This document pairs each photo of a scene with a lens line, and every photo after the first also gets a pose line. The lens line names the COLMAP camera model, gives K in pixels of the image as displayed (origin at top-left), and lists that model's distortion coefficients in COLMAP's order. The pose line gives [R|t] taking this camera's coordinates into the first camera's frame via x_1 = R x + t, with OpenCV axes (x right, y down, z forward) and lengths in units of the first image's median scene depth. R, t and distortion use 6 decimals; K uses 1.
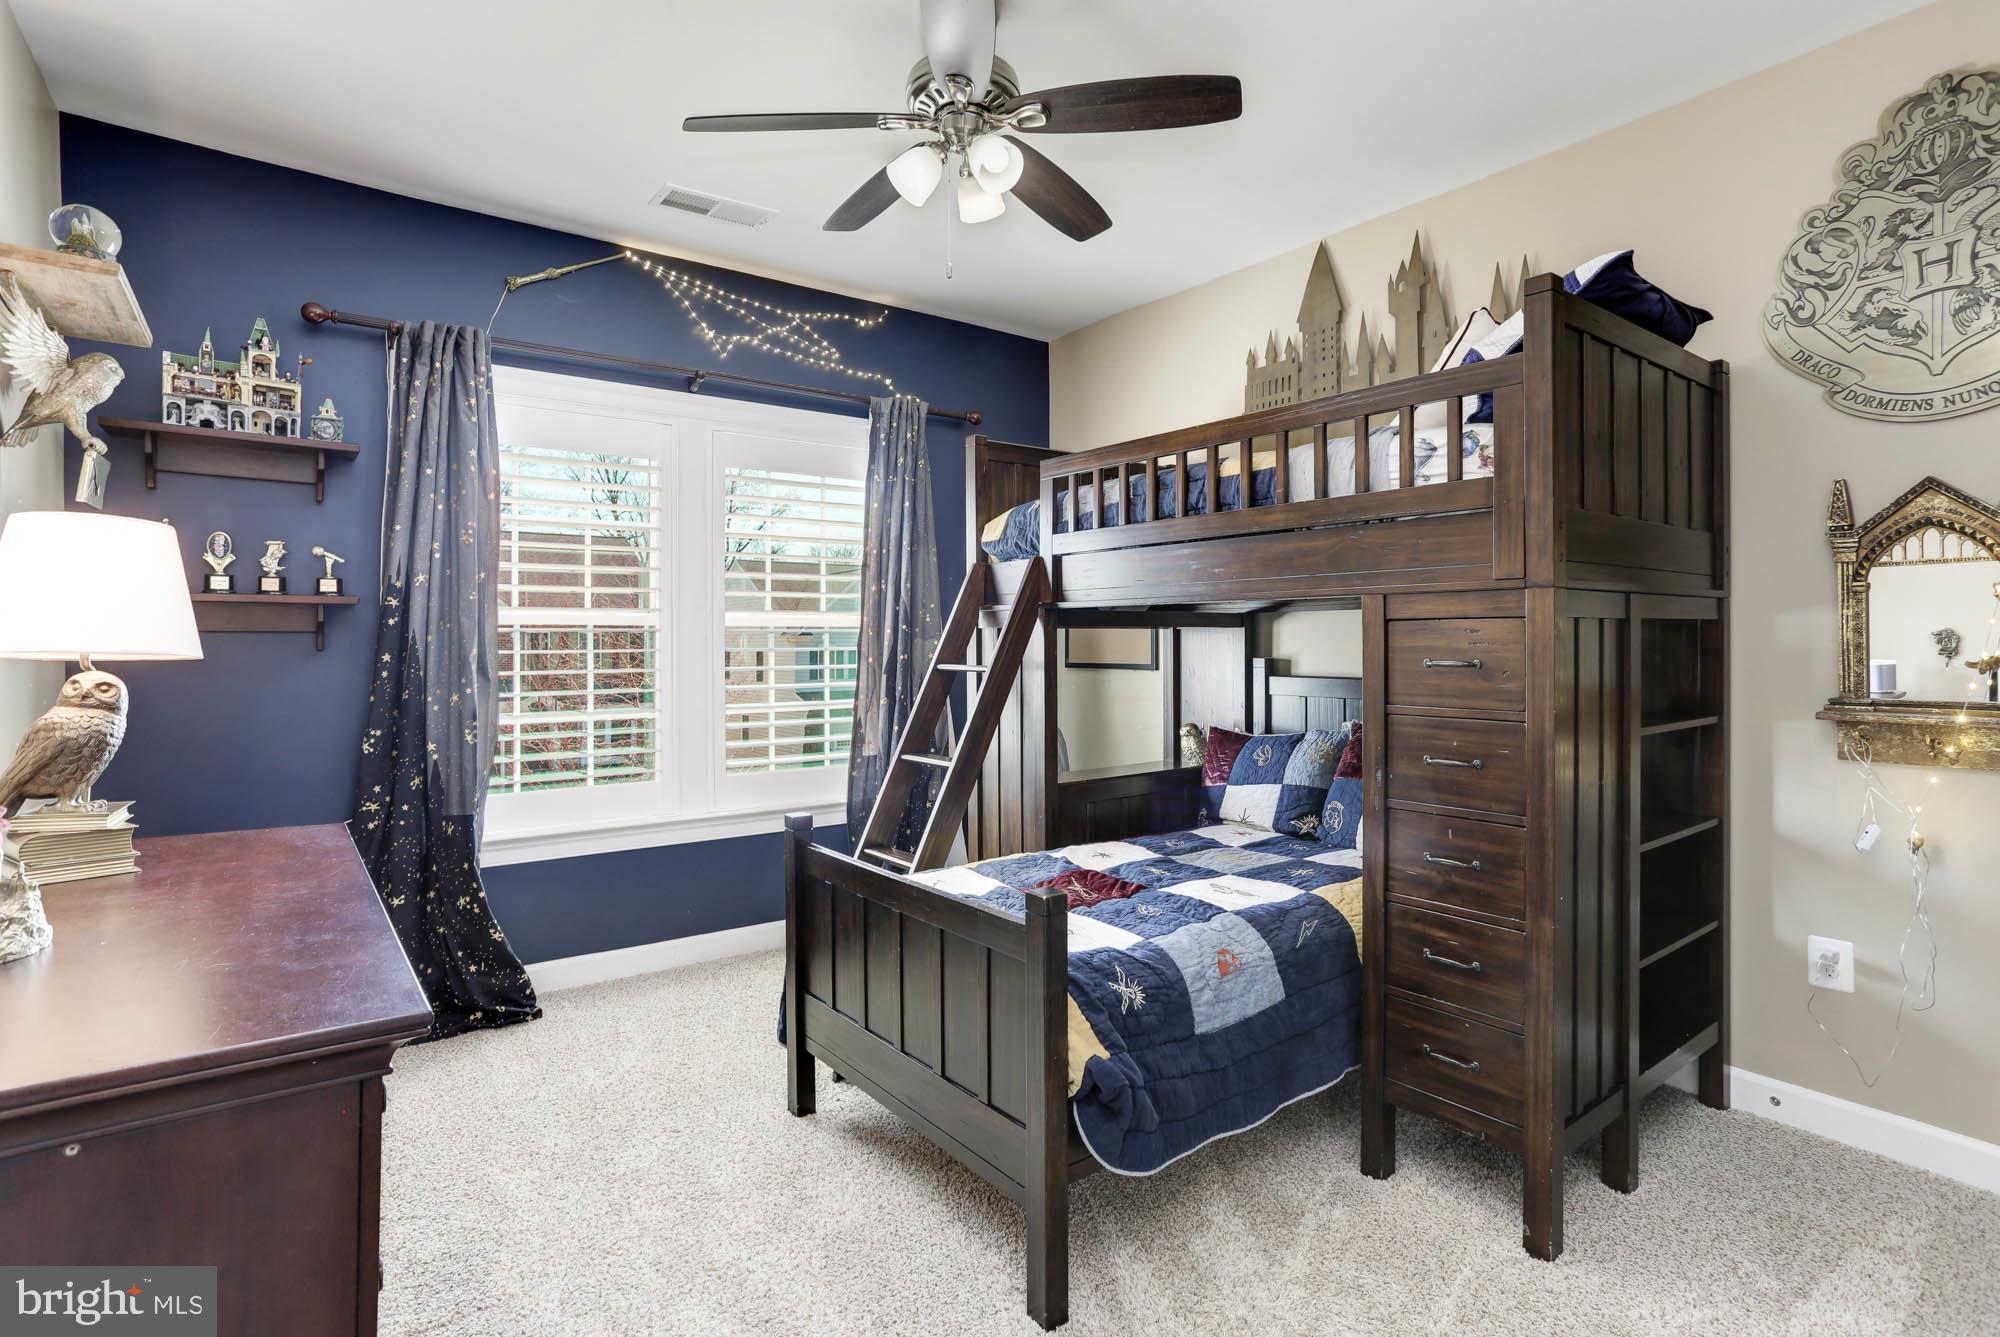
lens RADIAL K [[983.5, 0, 1007.4], [0, 983.5, 641.5], [0, 0, 1]] dist [0.021428, 0.001307]
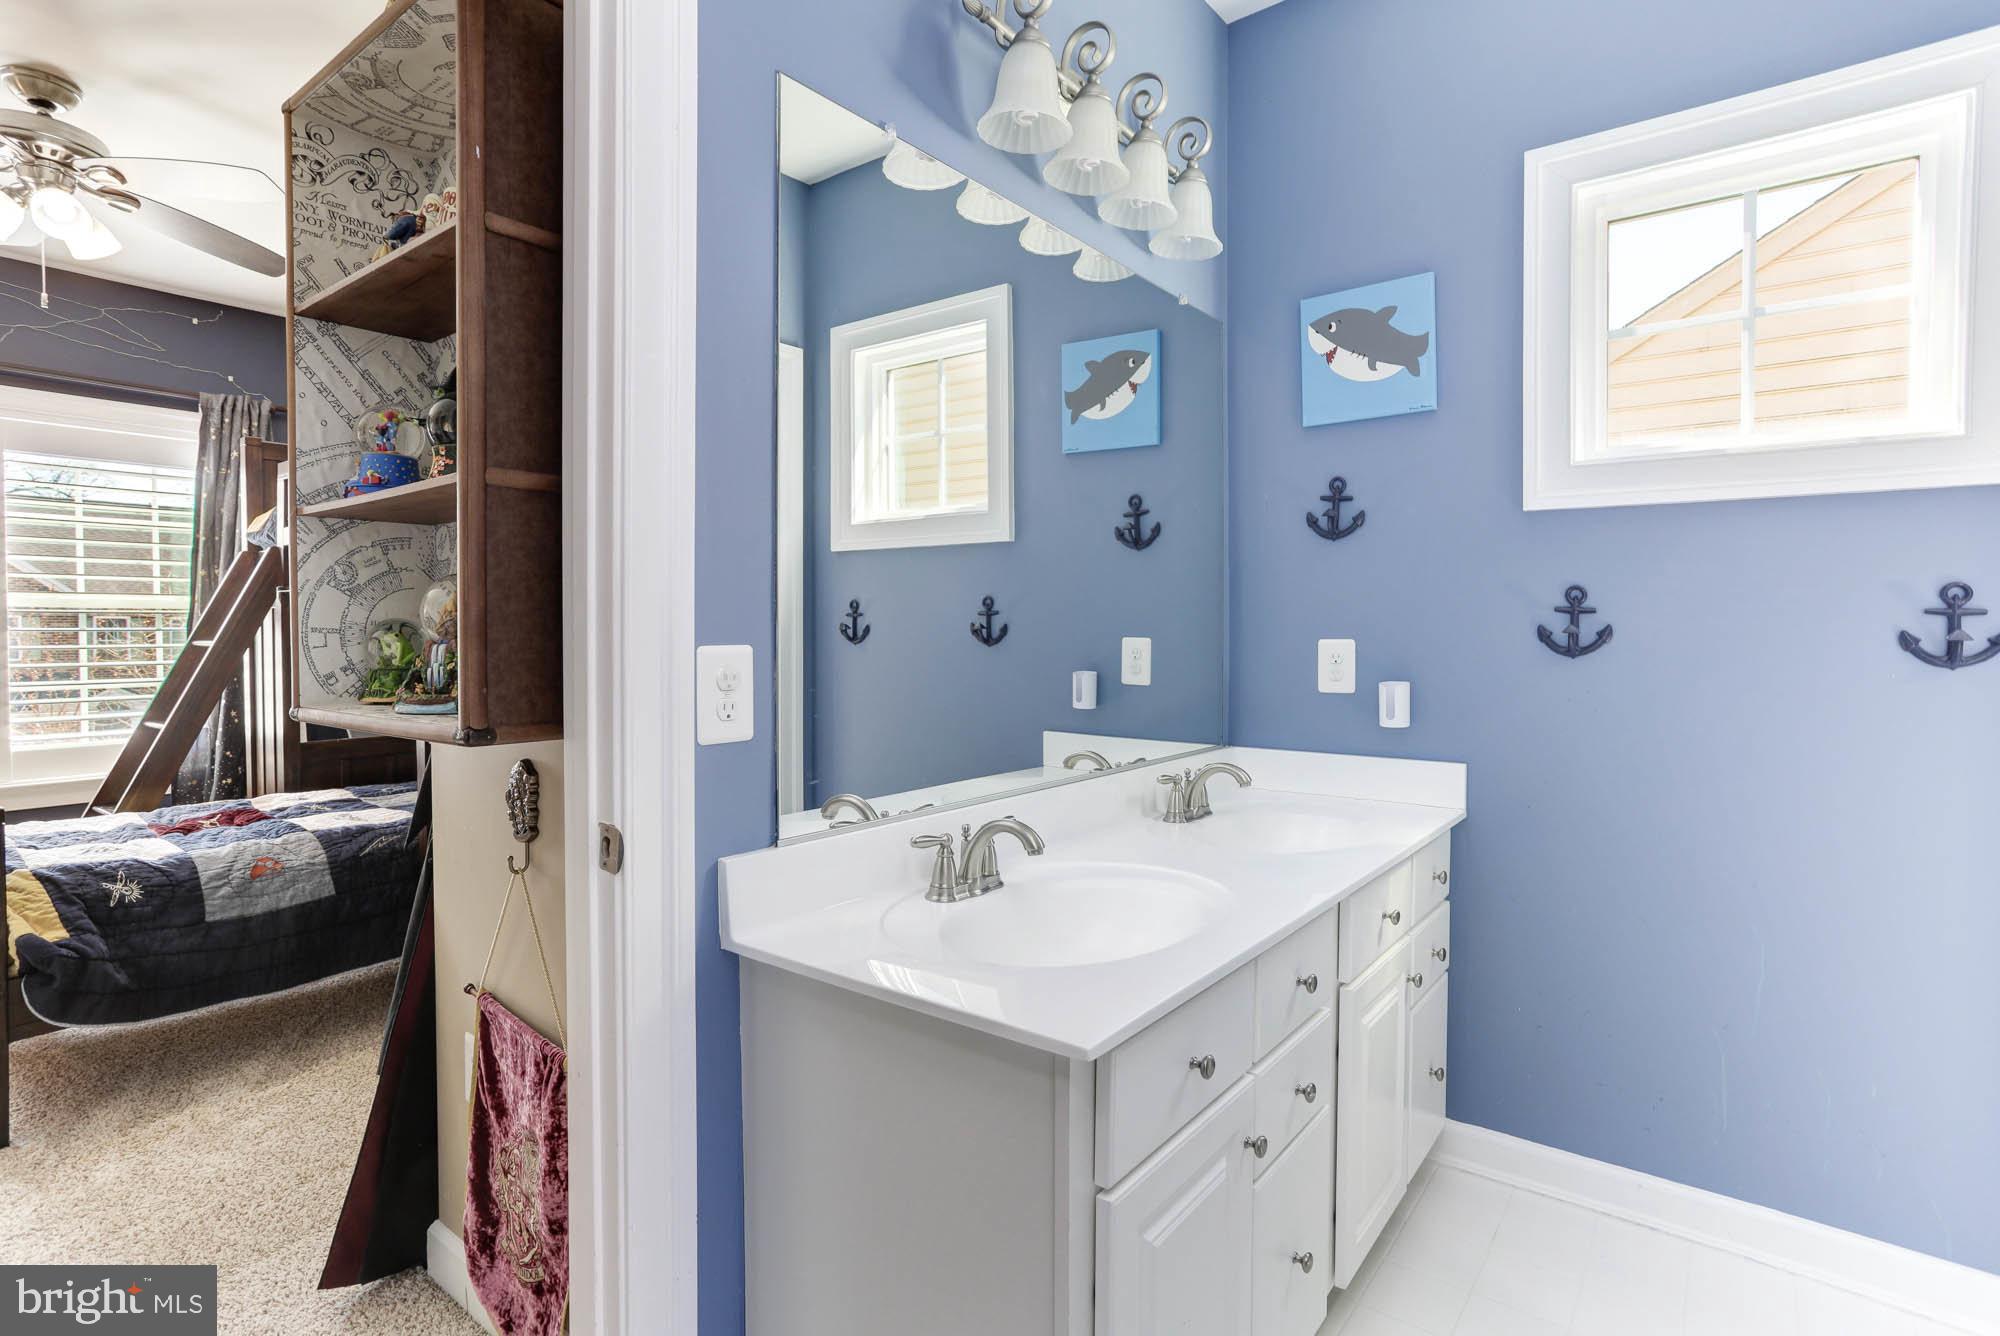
lens RADIAL K [[983.5, 0, 1007.4], [0, 983.5, 641.0], [0, 0, 1]] dist [0.021428, 0.001307]
pose [[0.974772, 0.003133, 0.223180, 0.844293], [-0.002928, 0.999995, -0.001253, 0.034449], [-0.223182, 0.000568, 0.974777, -0.443145]]
